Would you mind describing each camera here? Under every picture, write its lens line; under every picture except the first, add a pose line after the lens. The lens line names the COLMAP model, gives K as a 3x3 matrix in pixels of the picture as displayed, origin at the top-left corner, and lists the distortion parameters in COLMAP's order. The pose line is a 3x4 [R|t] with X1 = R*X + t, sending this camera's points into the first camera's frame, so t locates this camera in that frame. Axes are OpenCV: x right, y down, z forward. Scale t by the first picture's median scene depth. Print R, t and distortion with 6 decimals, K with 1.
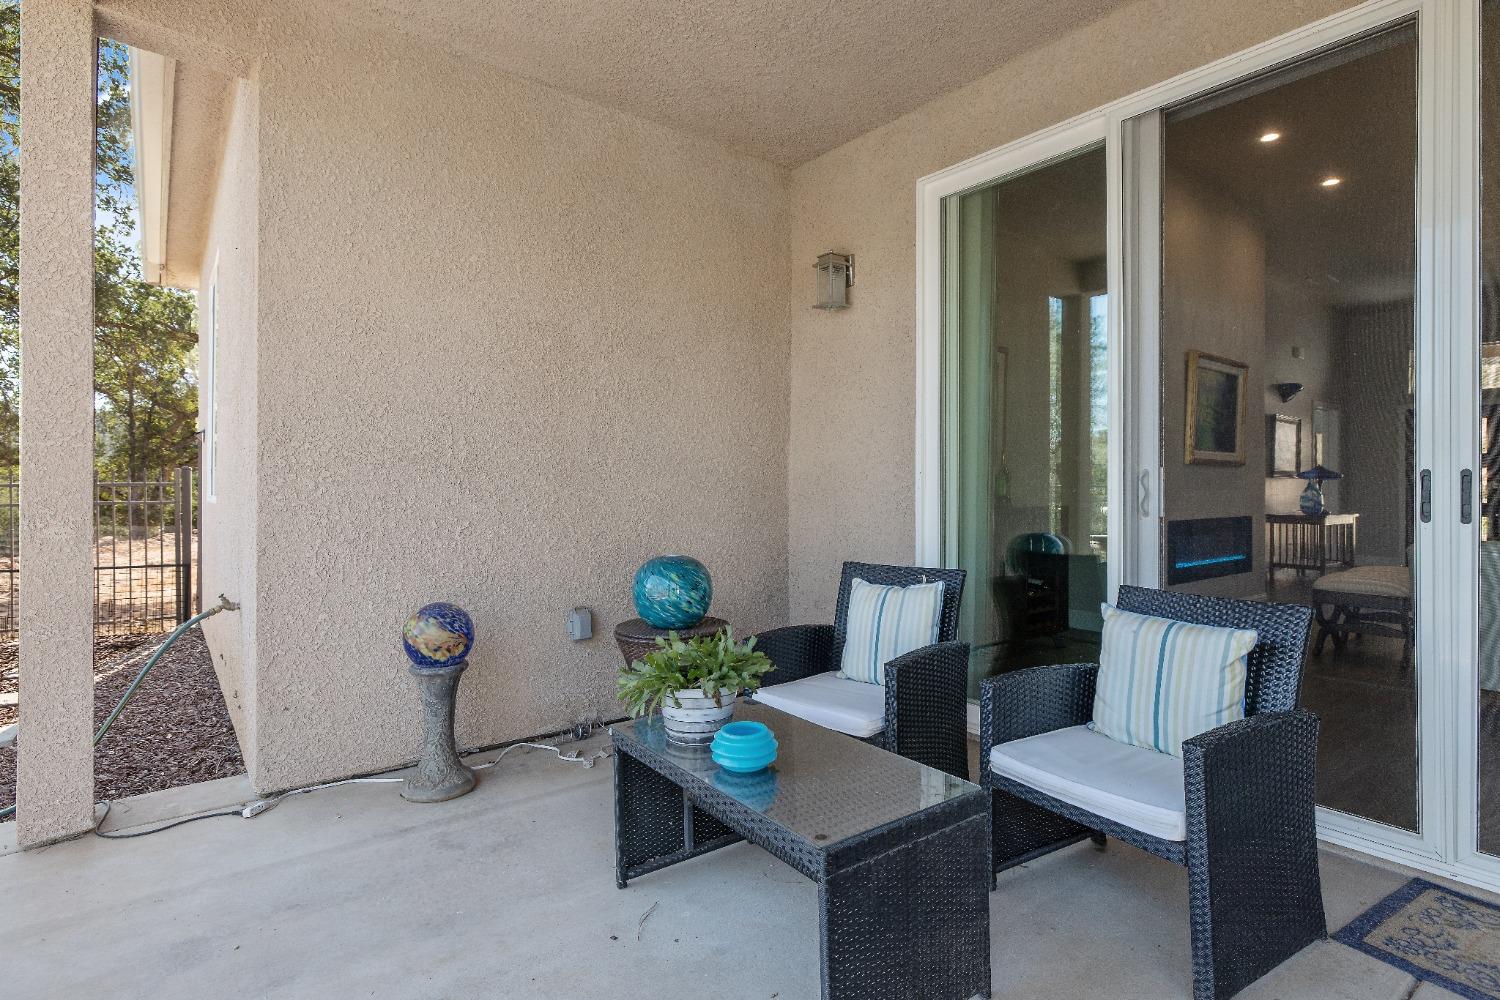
lens RADIAL K [[753.8, 0, 750.2], [0, 753.8, 494.4], [0, 0, 1]] dist [-0.000611, -0.000178]
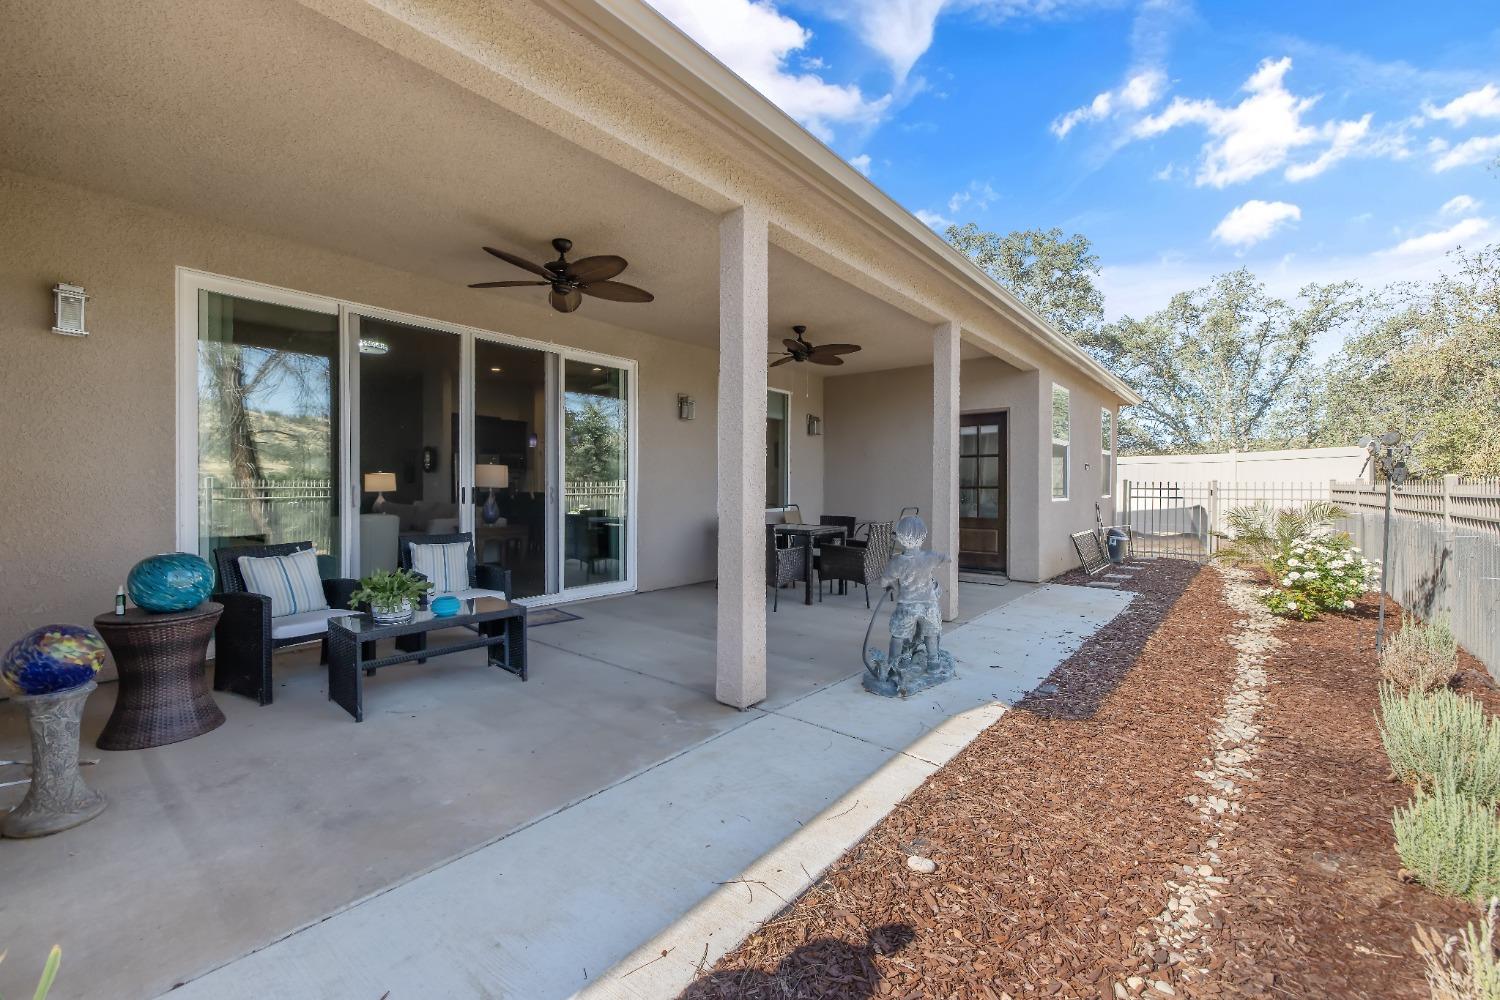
lens RADIAL K [[626.4, 0, 744.4], [0, 626.4, 496.0], [0, 0, 1]] dist [-0.001178, -0.000680]
pose [[-0.212677, -0.005275, 0.977108, -1.608086], [0.020822, 0.999734, 0.009929, 0.002133], [-0.976901, 0.022457, -0.212510, 0.388797]]
